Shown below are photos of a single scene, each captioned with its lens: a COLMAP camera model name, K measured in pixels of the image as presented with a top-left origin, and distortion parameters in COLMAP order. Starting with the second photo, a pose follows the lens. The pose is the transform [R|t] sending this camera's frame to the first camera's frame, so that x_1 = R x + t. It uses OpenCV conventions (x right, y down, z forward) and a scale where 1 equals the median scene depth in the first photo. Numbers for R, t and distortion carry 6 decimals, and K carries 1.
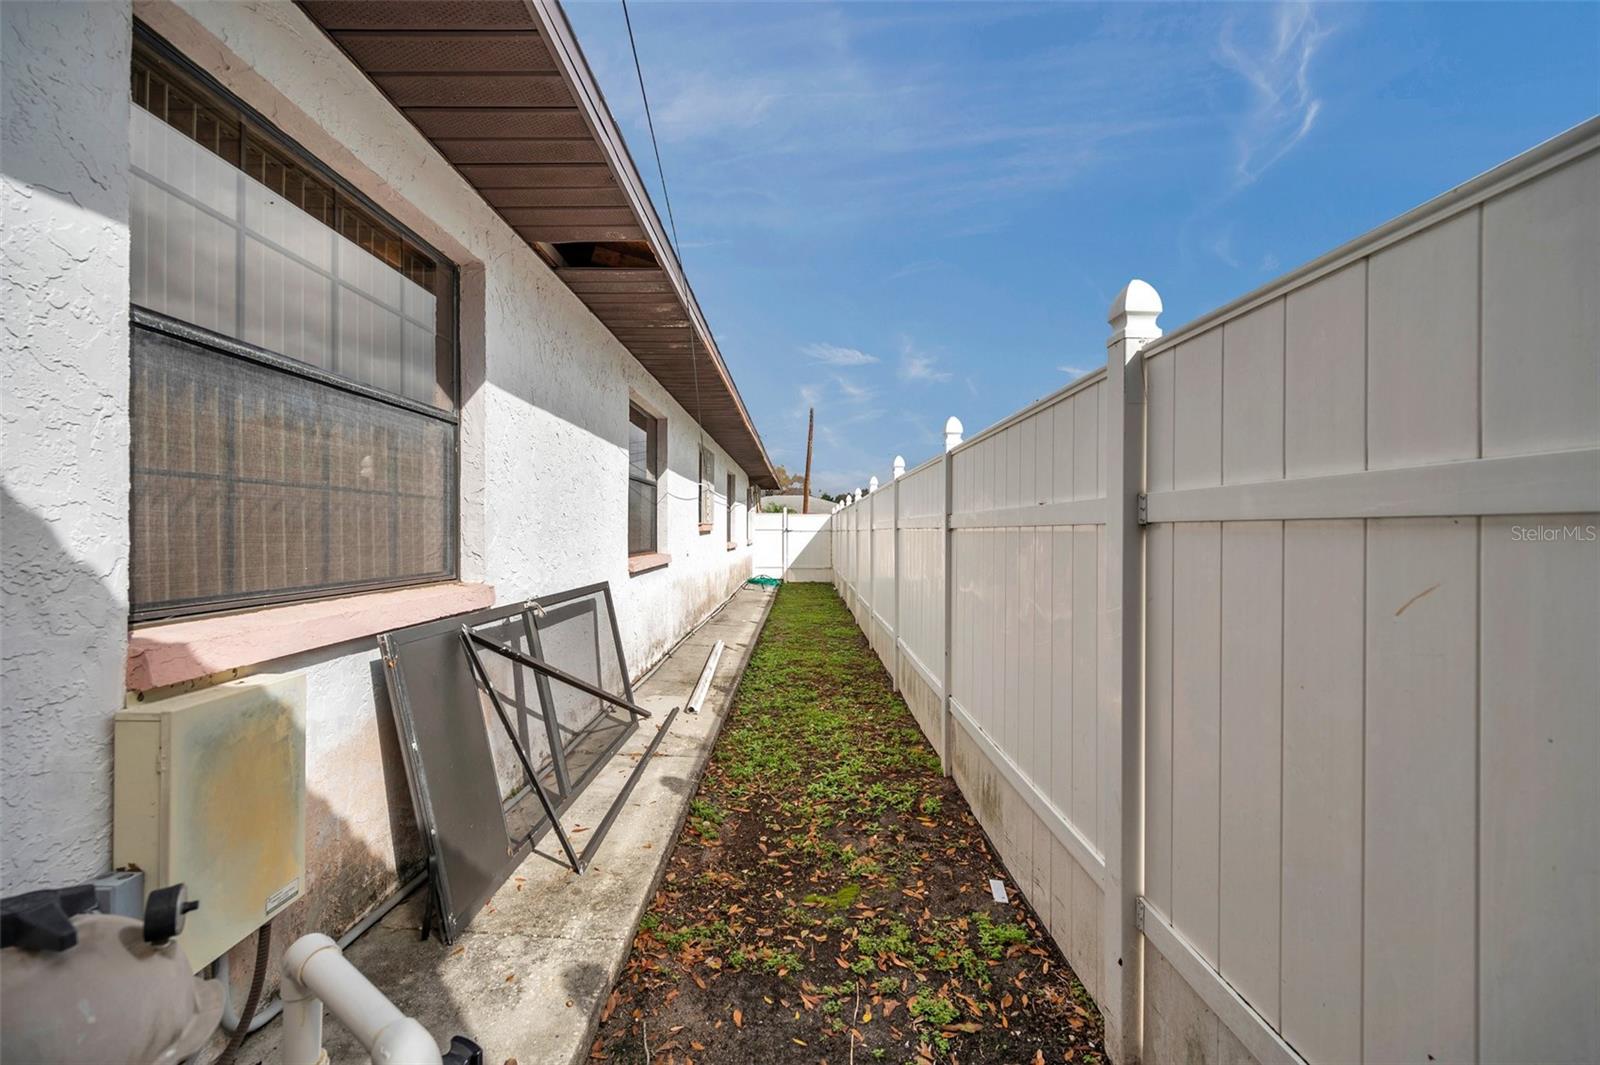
lens RADIAL K [[630.2, 0, 800.0], [0, 630.2, 532.5], [0, 0, 1]] dist [-0.000094, -0.000312]
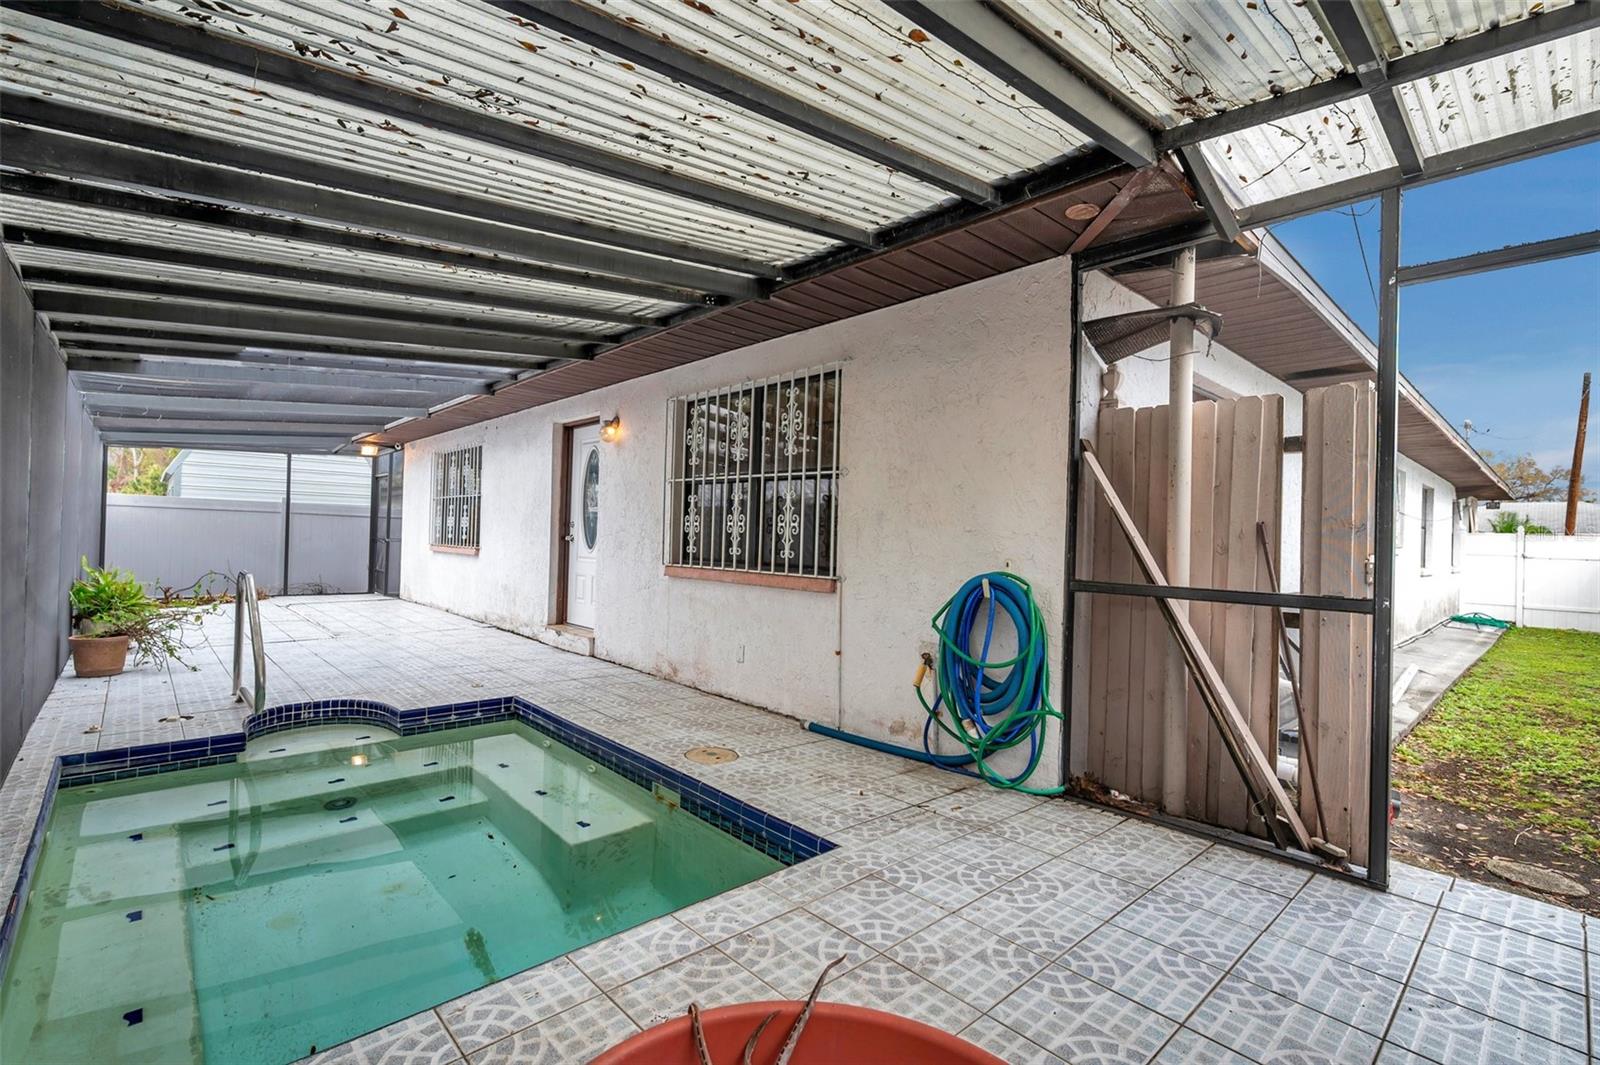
lens RADIAL K [[716.3, 0, 800.0], [0, 716.3, 532.5], [0, 0, 1]] dist [0.003697, 0.000264]
pose [[0.681373, 0.018253, -0.731709, 0.018833], [-0.031512, 0.999494, -0.004411, -0.001303], [0.731258, 0.026063, 0.681603, -0.226131]]
